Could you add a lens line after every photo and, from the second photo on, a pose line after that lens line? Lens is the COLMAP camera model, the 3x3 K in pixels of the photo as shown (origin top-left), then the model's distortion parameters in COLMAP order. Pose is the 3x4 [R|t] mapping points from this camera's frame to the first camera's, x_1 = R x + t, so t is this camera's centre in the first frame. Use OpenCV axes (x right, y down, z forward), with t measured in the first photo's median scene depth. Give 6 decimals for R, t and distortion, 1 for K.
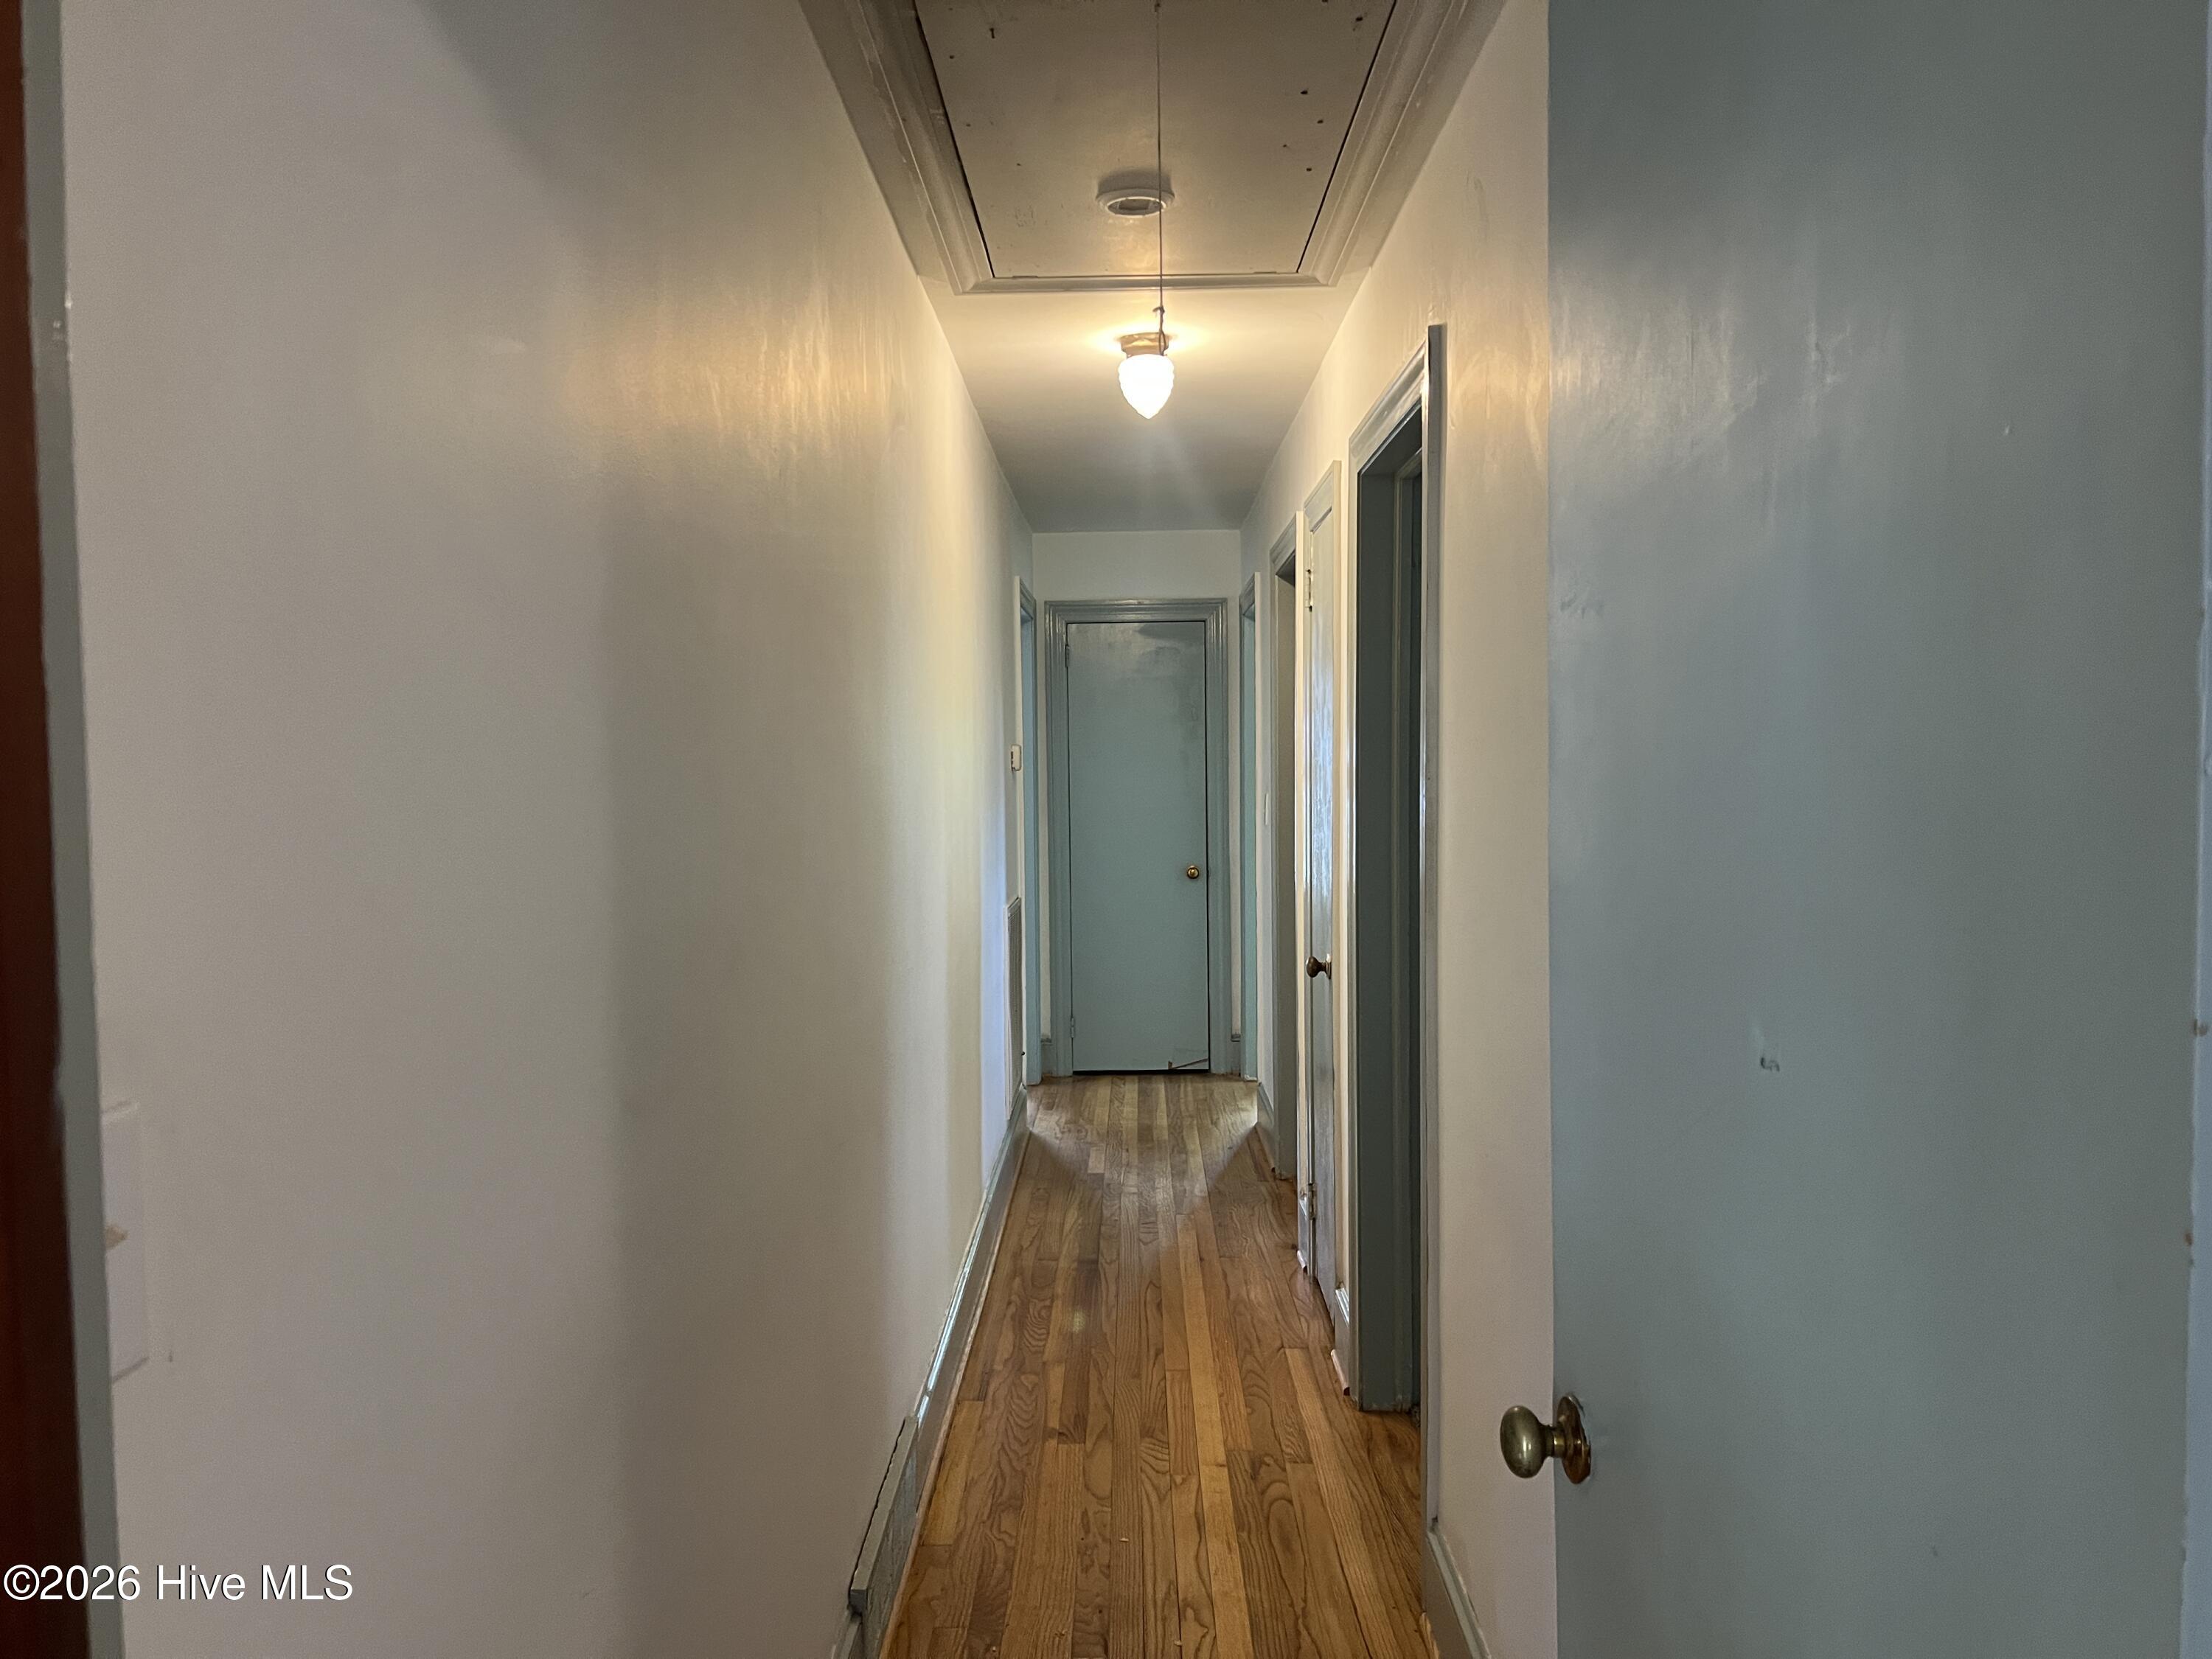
lens RADIAL K [[1642.9, 0, 1110.8], [0, 1642.9, 837.4], [0, 0, 1]] dist [0.106398, -0.189600]
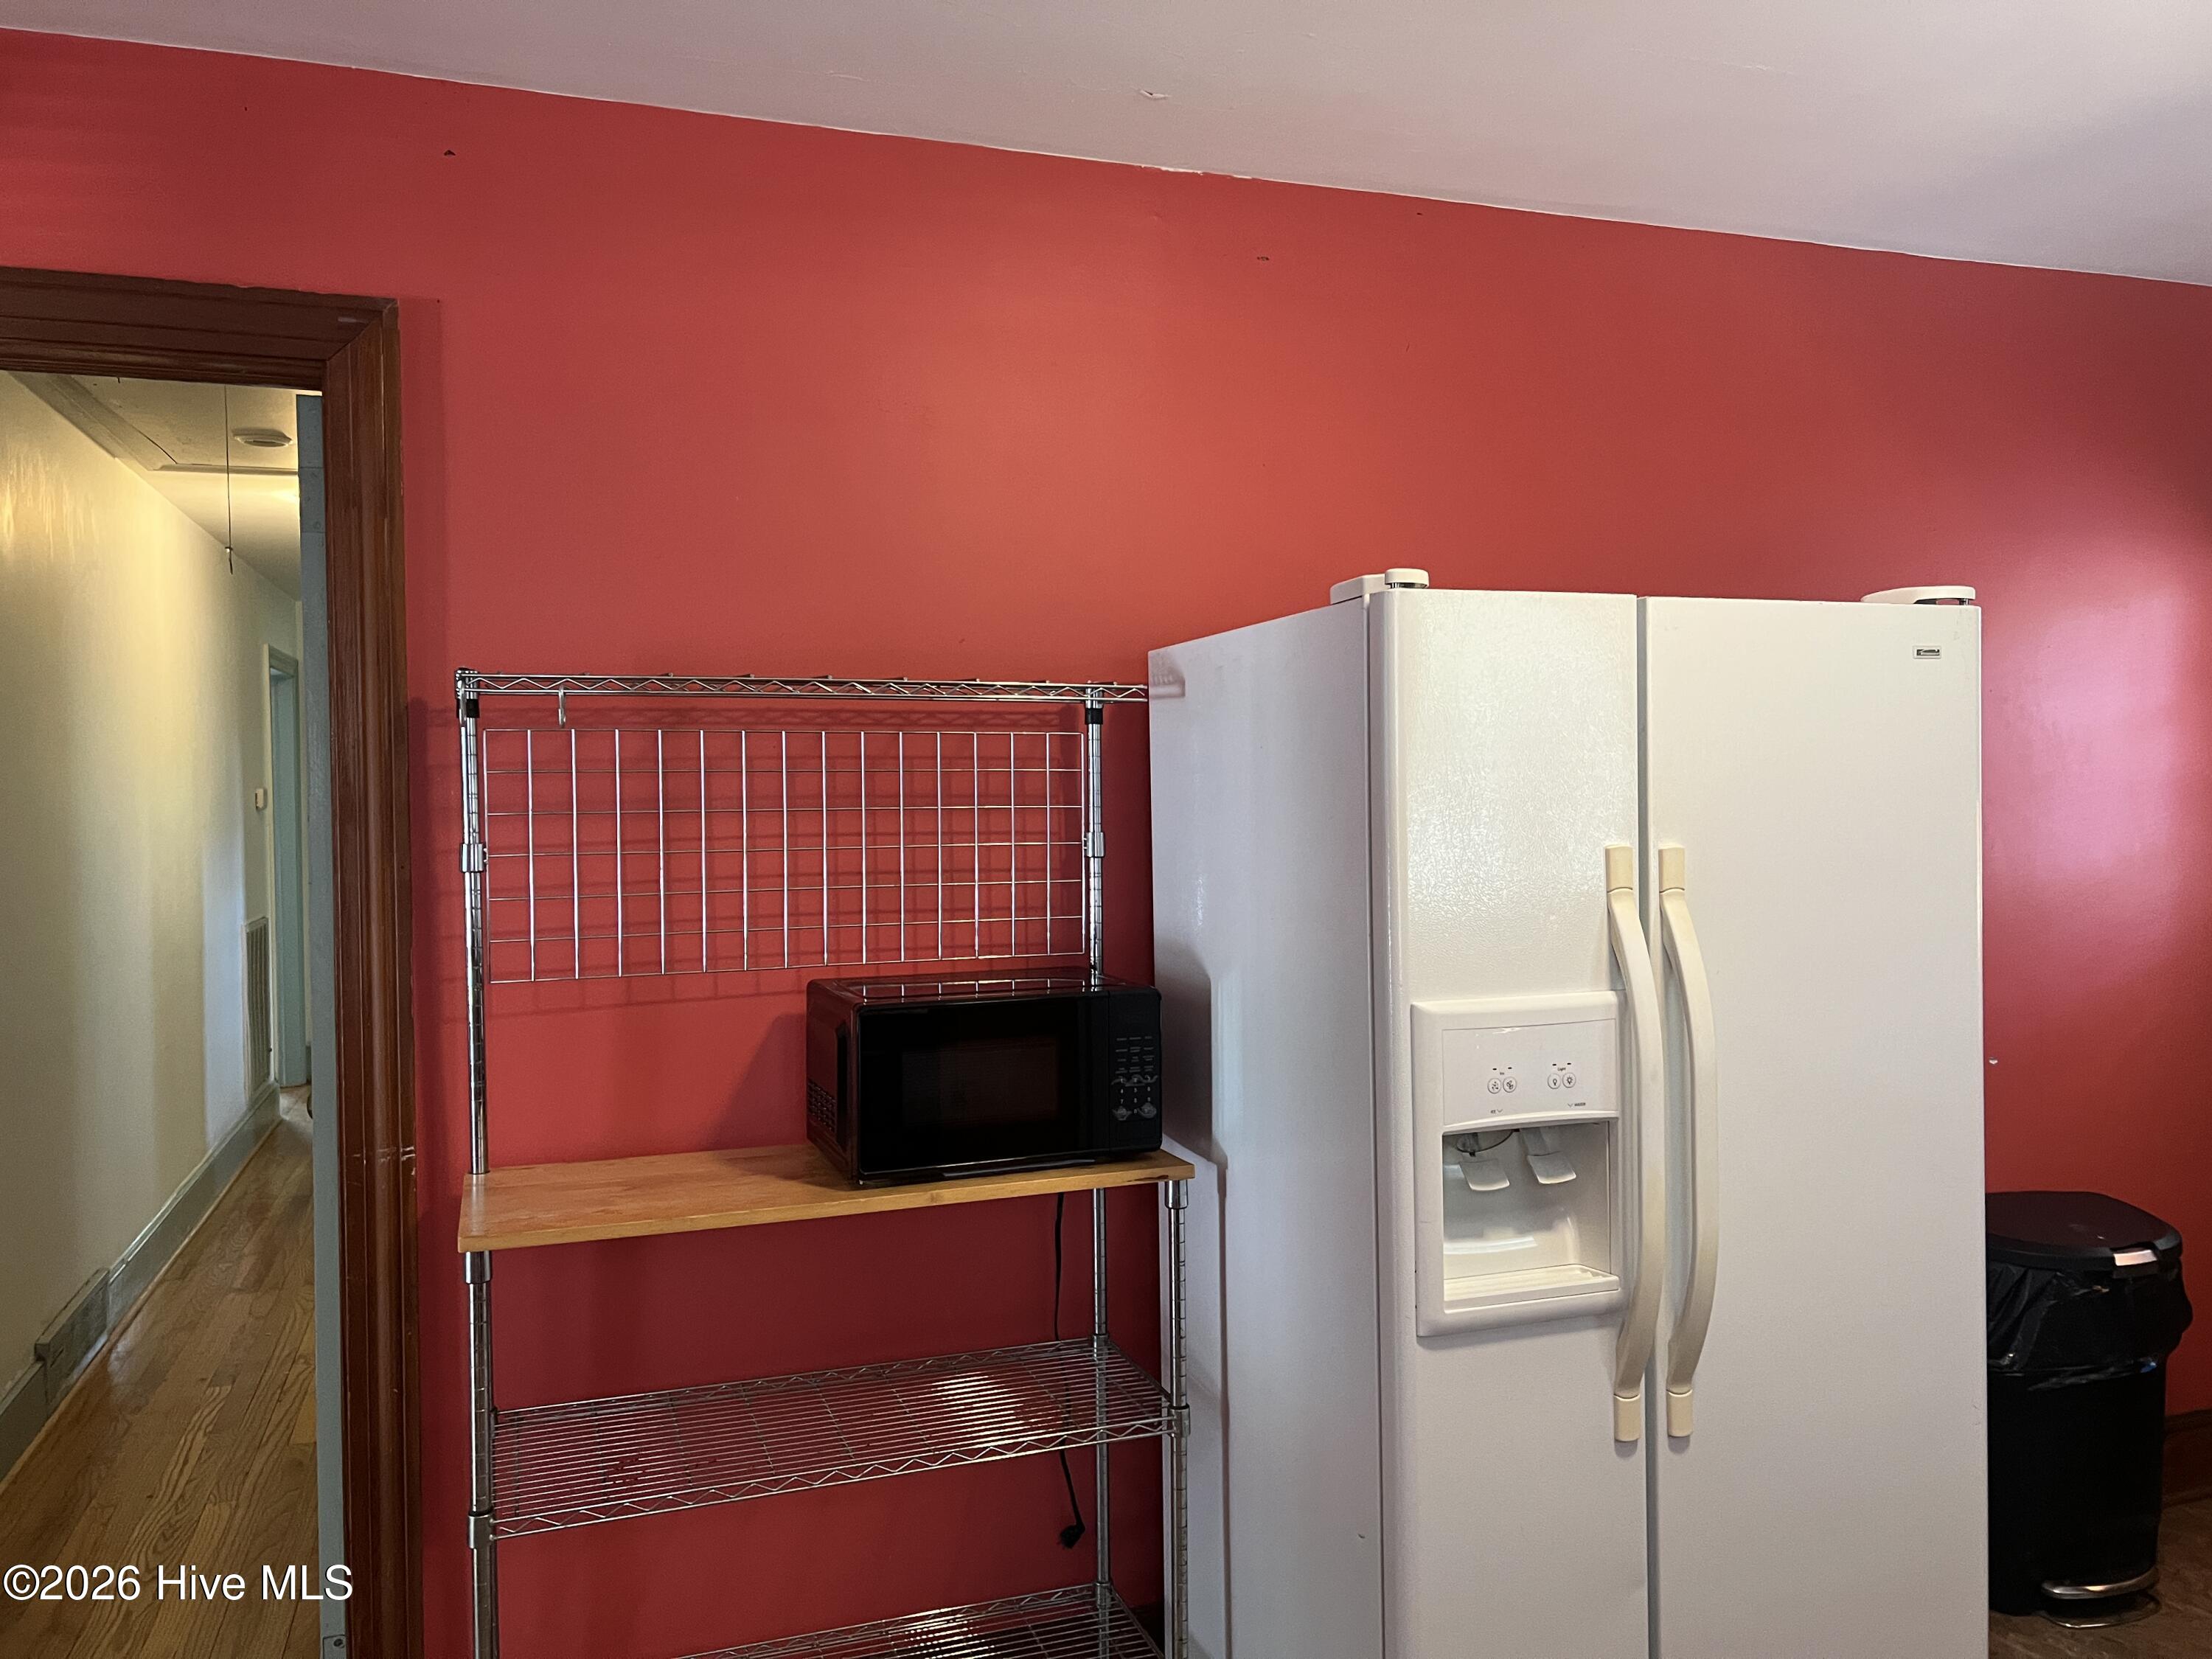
lens RADIAL K [[1665.2, 0, 1103.1], [0, 1665.2, 816.0], [0, 0, 1]] dist [0.033063, -0.052785]
pose [[0.941769, -0.005030, 0.336224, 0.132637], [0.017596, 0.999255, -0.034338, 0.020170], [-0.335801, 0.038254, 0.941156, -0.414208]]
